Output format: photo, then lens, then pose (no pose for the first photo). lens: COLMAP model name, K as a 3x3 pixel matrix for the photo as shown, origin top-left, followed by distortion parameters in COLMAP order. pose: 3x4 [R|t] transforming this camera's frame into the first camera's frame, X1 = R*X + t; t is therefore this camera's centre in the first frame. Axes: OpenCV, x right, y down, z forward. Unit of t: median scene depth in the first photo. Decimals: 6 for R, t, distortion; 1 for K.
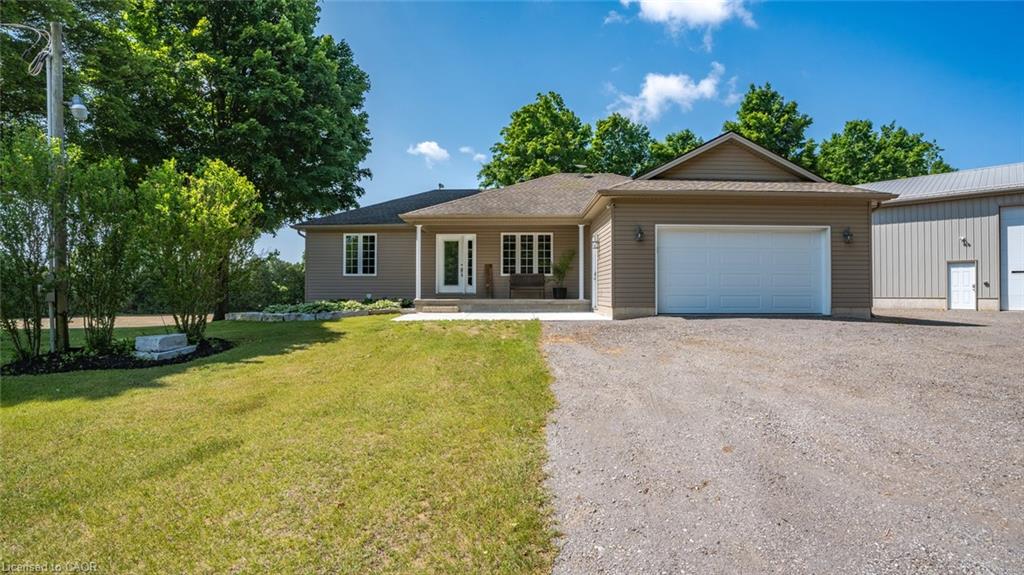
lens RADIAL K [[462.2, 0, 520.8], [0, 462.2, 291.9], [0, 0, 1]] dist [-0.043833, 0.000597]
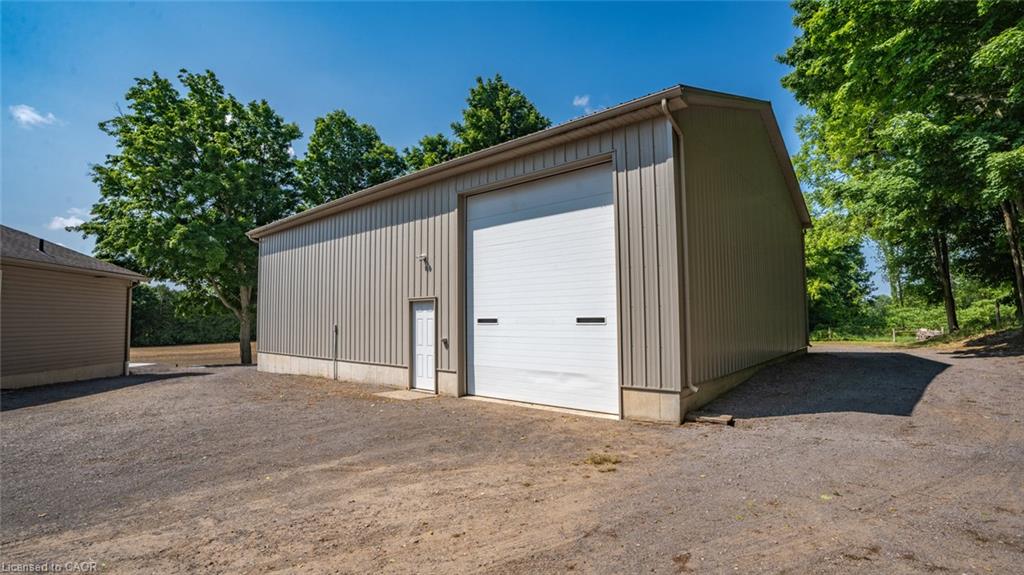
lens RADIAL K [[462.2, 0, 520.8], [0, 462.2, 291.9], [0, 0, 1]] dist [-0.043833, 0.000597]
pose [[0.992349, -0.007488, 0.123236, 1.327803], [0.015207, 0.997971, -0.061820, -0.053945], [-0.122523, 0.063221, 0.990450, 0.556876]]
